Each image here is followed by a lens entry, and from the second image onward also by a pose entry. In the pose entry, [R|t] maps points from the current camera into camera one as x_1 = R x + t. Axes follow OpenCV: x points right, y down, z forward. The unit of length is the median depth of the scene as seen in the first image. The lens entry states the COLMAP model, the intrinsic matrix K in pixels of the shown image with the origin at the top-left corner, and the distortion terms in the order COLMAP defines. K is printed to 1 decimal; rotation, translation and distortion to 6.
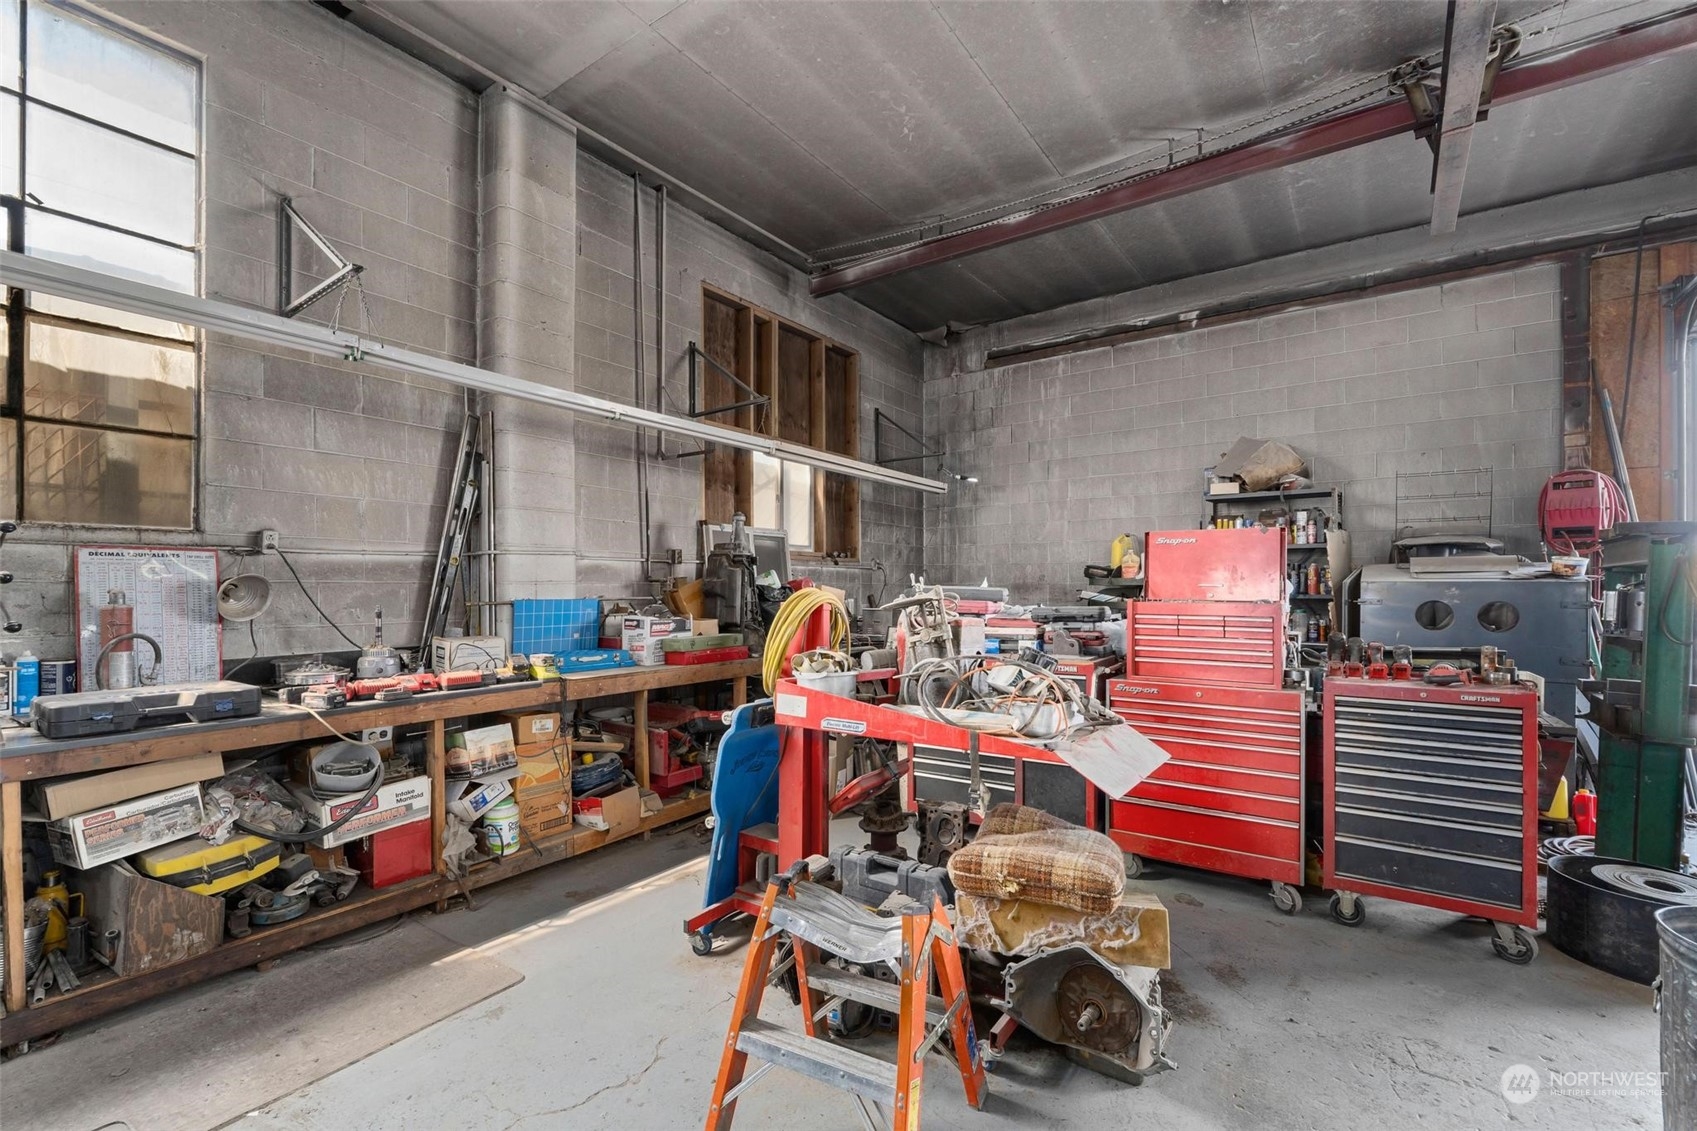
lens RADIAL K [[726.1, 0, 852.3], [0, 726.1, 583.2], [0, 0, 1]] dist [-0.007403, 0.000046]
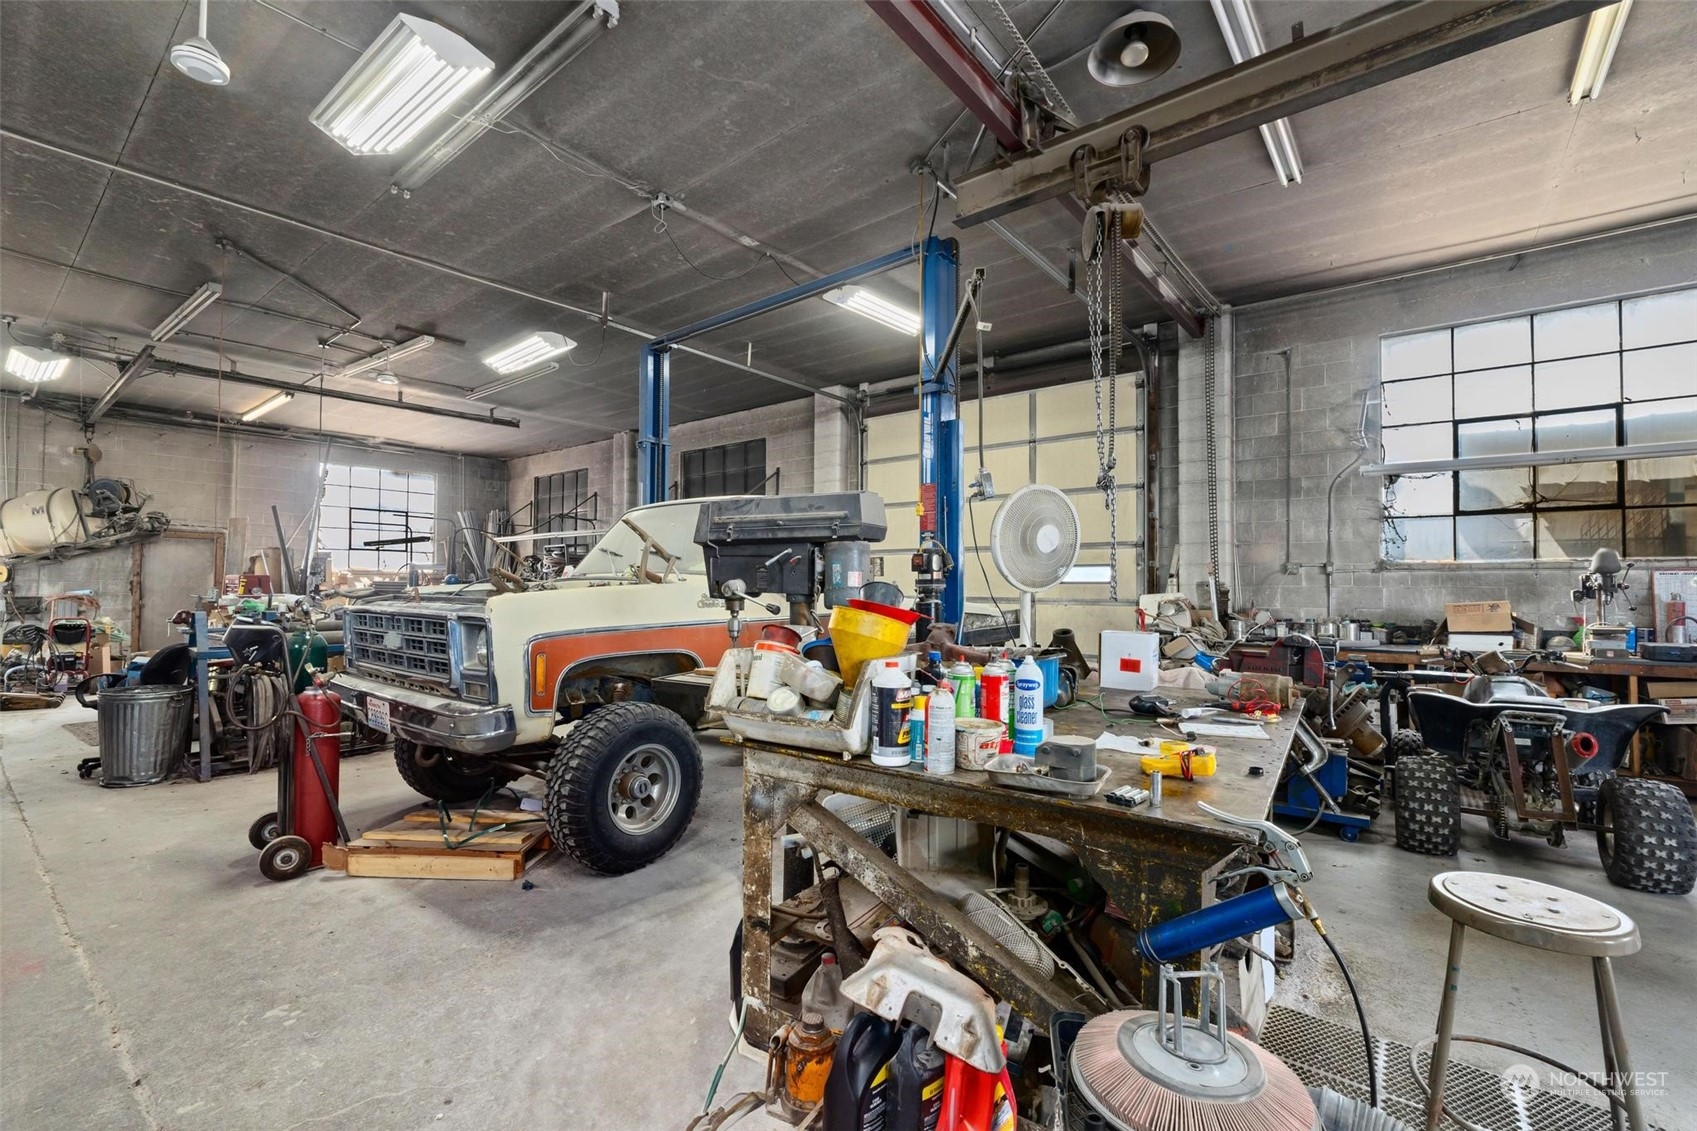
lens RADIAL K [[726.1, 0, 852.0], [0, 726.1, 575.0], [0, 0, 1]] dist [-0.007403, 0.000046]
pose [[-0.045456, -0.015915, -0.998840, 0.782084], [-0.002316, 0.999872, -0.015826, -0.002314], [0.998964, 0.001594, -0.045487, -0.873101]]
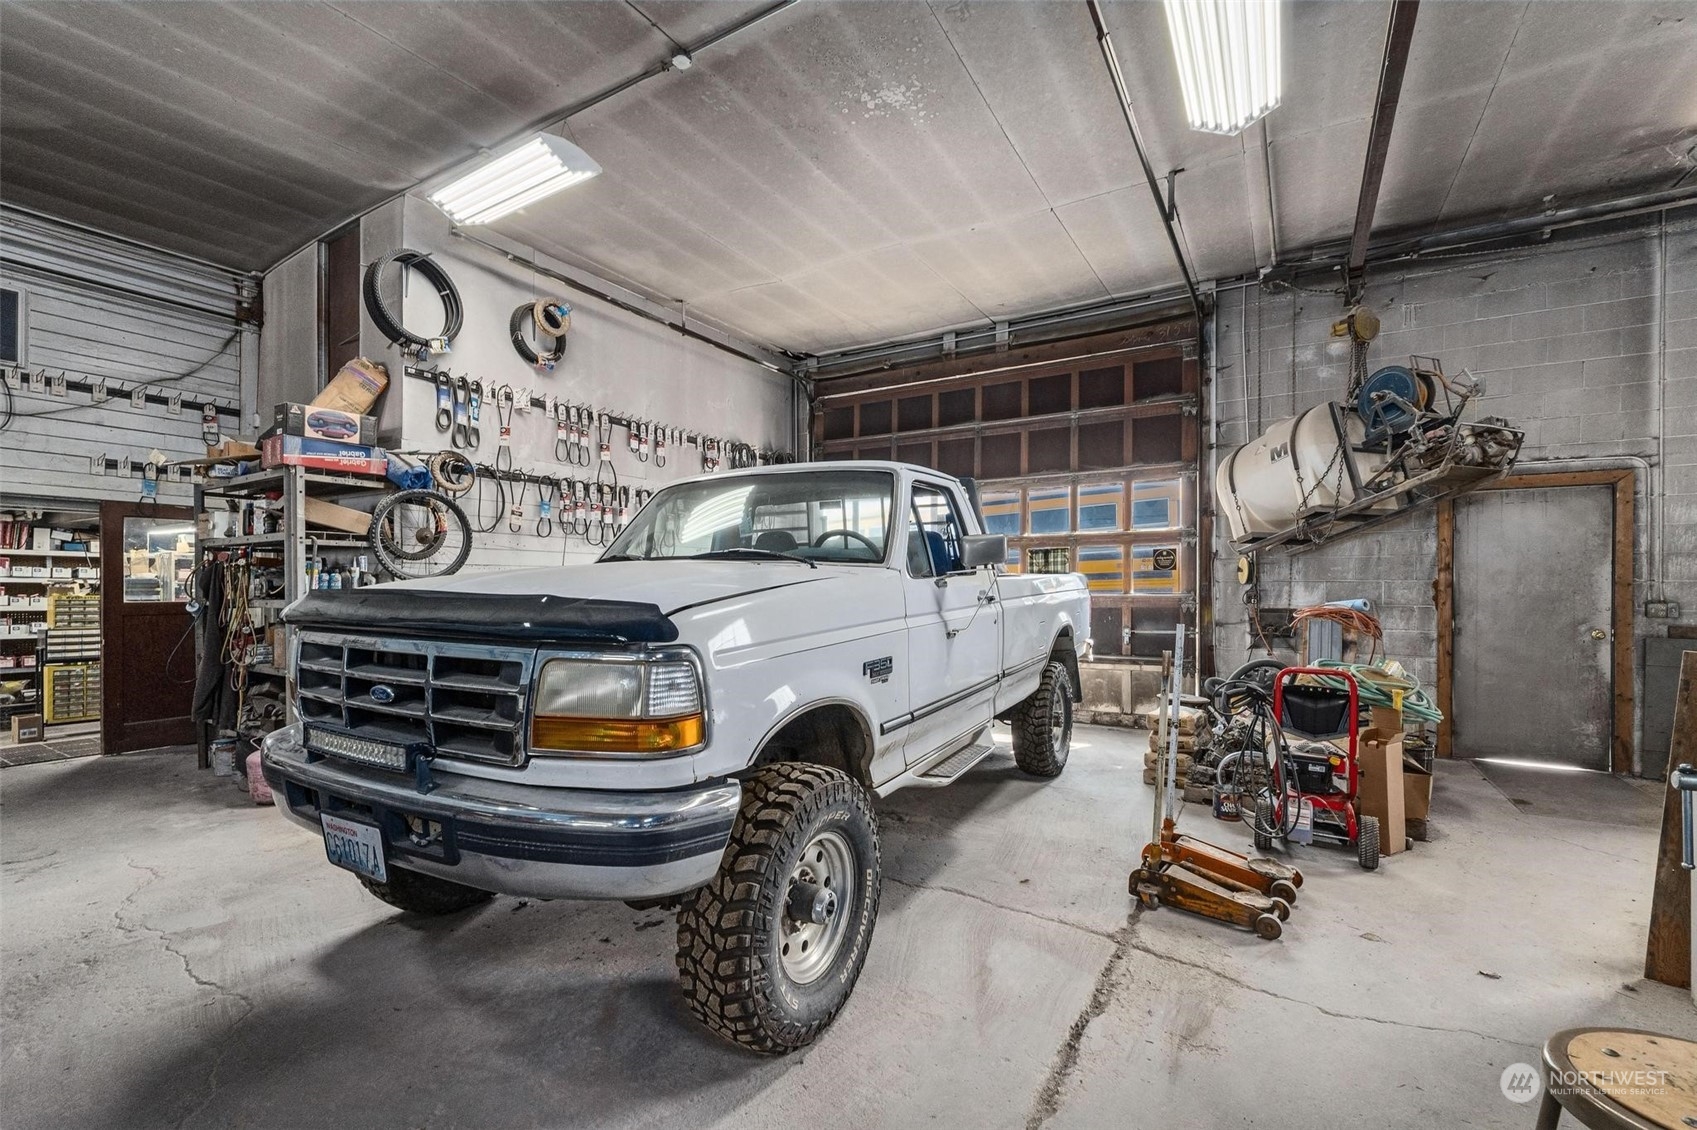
lens RADIAL K [[726.1, 0, 842.5], [0, 726.1, 584.2], [0, 0, 1]] dist [-0.007403, 0.000046]
pose [[-0.997196, -0.002966, -0.074776, -0.903109], [-0.002824, 0.999994, -0.002012, -0.005440], [0.074782, -0.001795, -0.997198, -2.790390]]
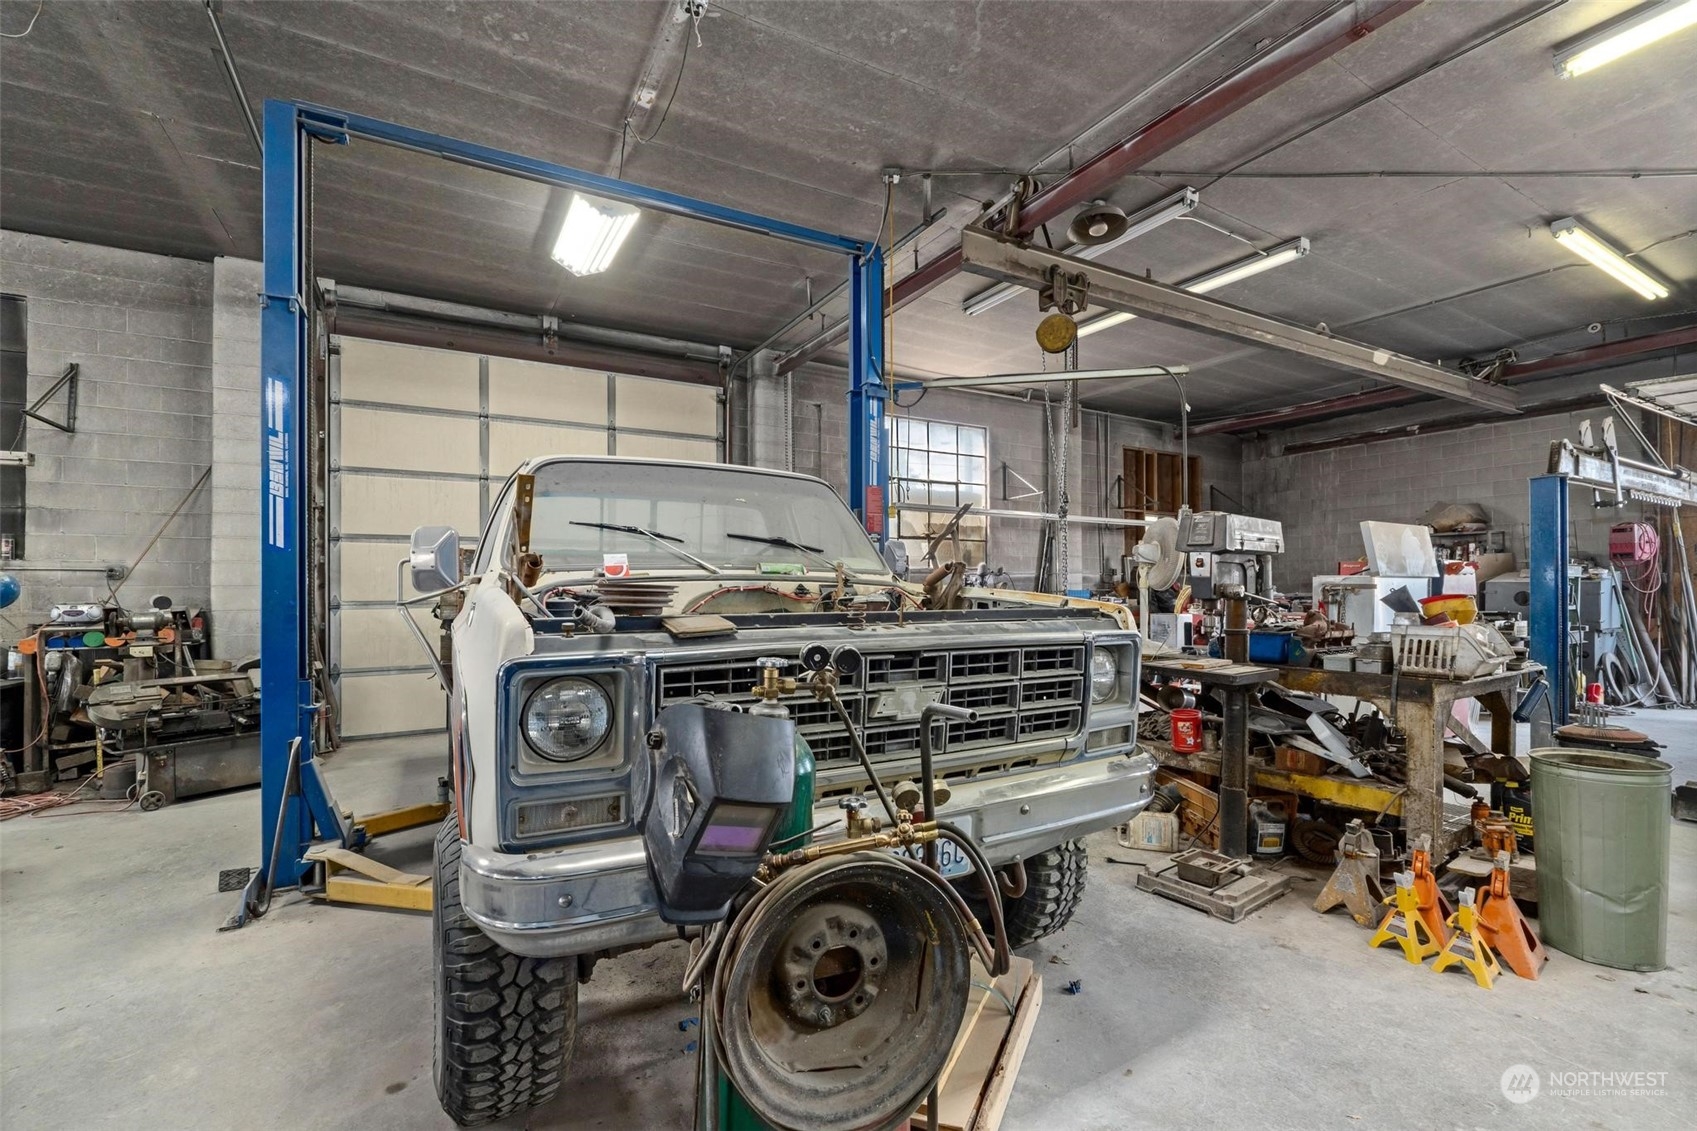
lens RADIAL K [[726.1, 0, 842.6], [0, 726.1, 583.1], [0, 0, 1]] dist [-0.007403, 0.000046]
pose [[0.907506, -0.003563, -0.420024, -0.089329], [0.004577, 0.999989, 0.001405, -0.013059], [0.420014, -0.003197, 0.907512, -2.125225]]
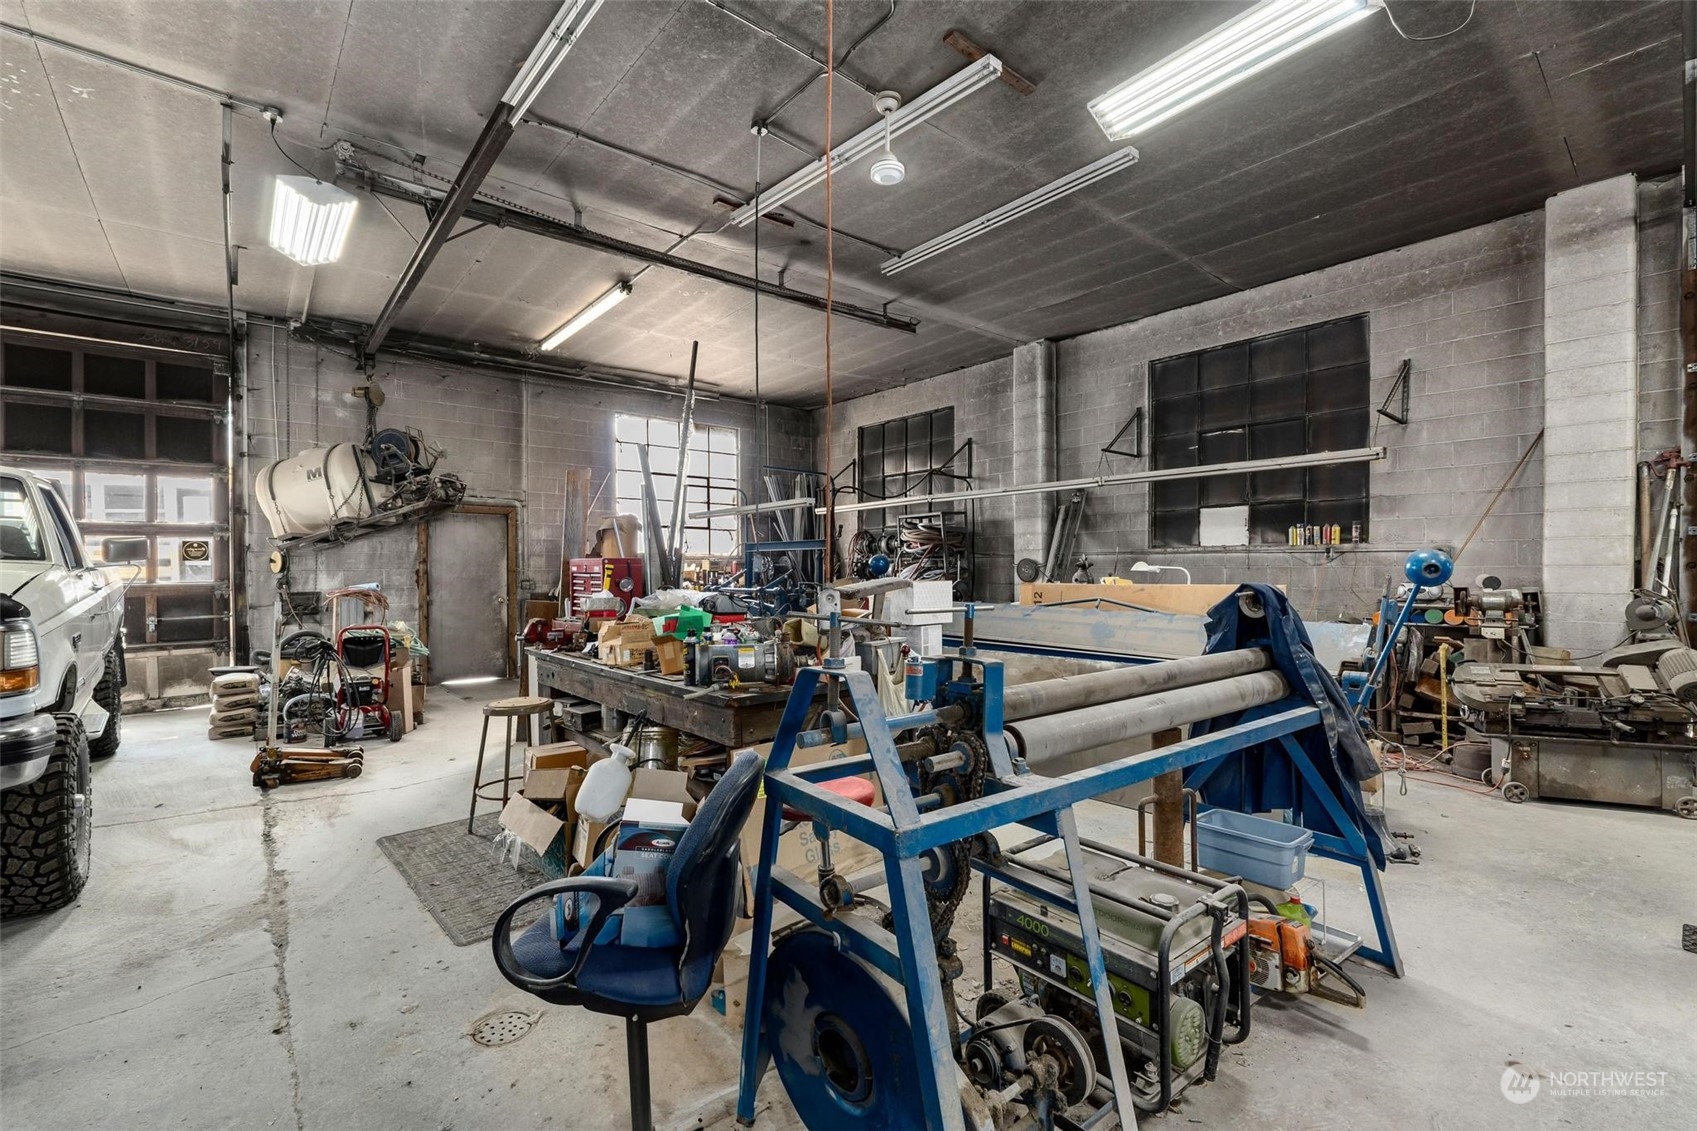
lens RADIAL K [[726.1, 0, 843.9], [0, 726.1, 577.2], [0, 0, 1]] dist [-0.007403, 0.000046]
pose [[-0.246795, 0.011043, -0.969005, -0.304954], [0.006226, 0.999932, 0.009810, -0.010106], [0.969048, -0.003613, -0.246848, -2.280429]]
